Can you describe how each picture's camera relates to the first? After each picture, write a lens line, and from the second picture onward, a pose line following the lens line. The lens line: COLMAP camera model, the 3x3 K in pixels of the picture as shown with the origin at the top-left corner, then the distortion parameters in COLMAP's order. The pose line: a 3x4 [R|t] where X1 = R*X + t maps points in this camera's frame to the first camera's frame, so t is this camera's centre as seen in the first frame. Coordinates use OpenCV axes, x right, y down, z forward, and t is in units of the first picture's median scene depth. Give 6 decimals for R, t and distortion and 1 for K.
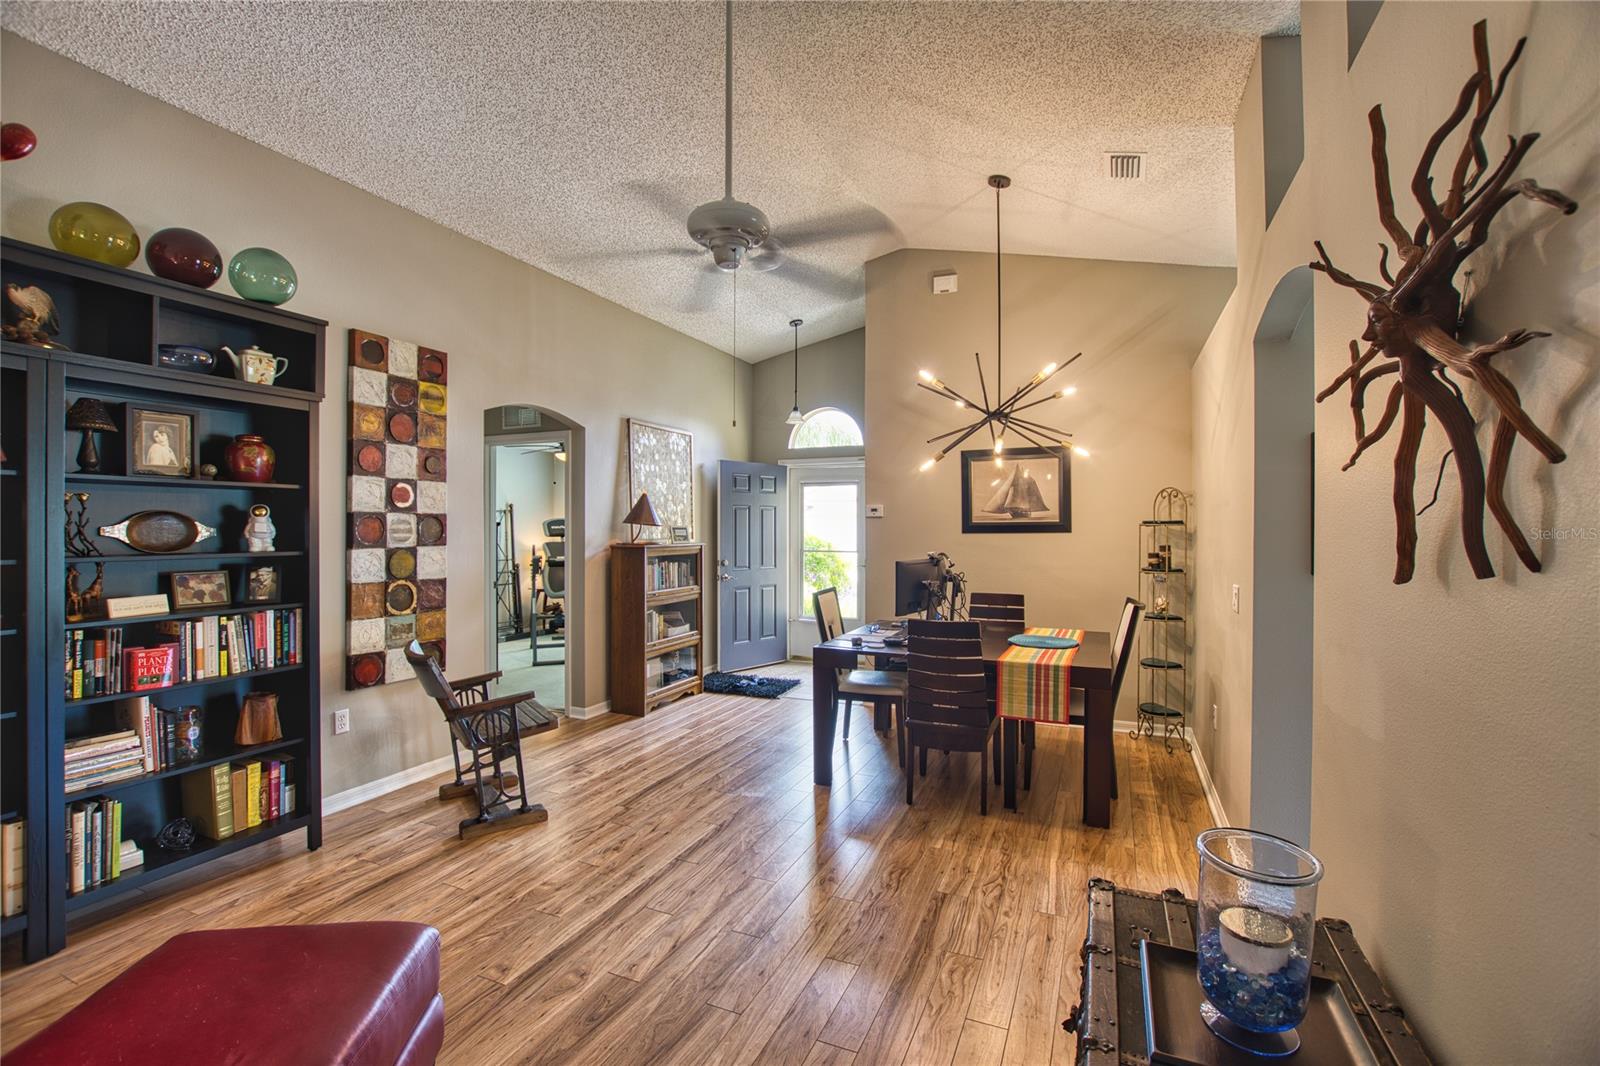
lens RADIAL K [[708.5, 0, 800.7], [0, 708.5, 527.1], [0, 0, 1]] dist [-0.022064, 0.000585]
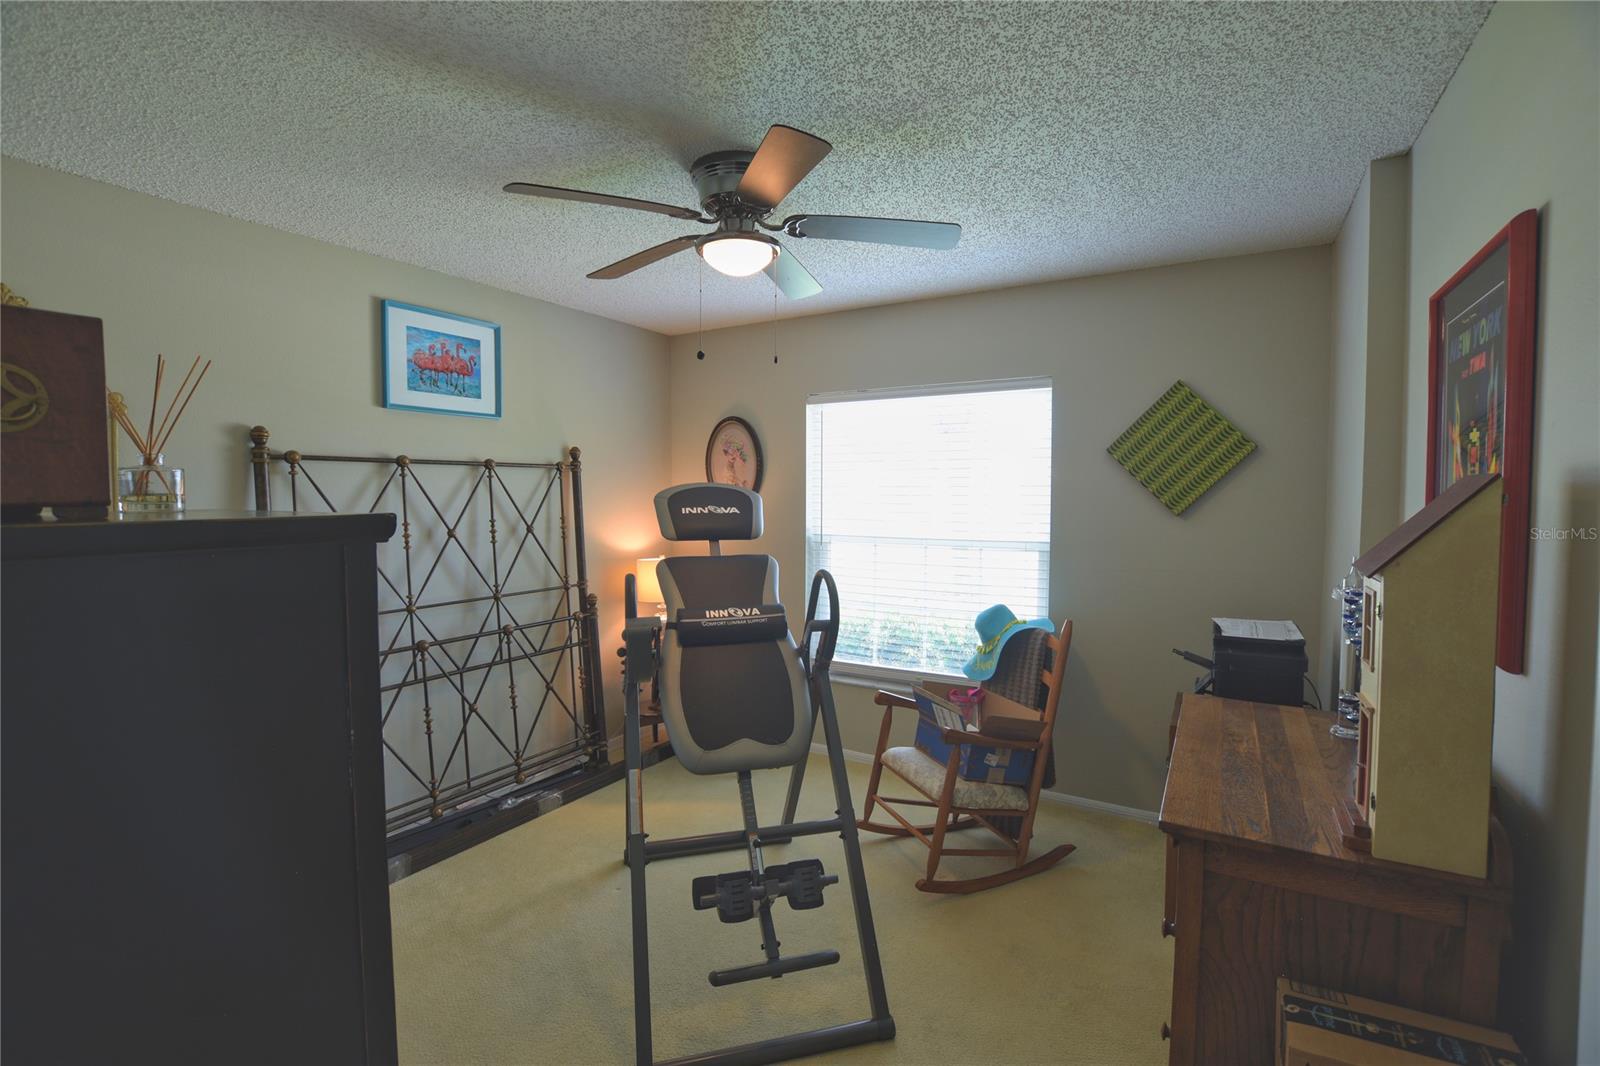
lens RADIAL K [[708.5, 0, 800.7], [0, 708.5, 527.1], [0, 0, 1]] dist [-0.022064, 0.000585]
pose [[0.993066, 0.003508, -0.117508, -0.235942], [0.001800, 0.998984, 0.045038, -0.006805], [0.117546, -0.044938, 0.992050, 0.618300]]
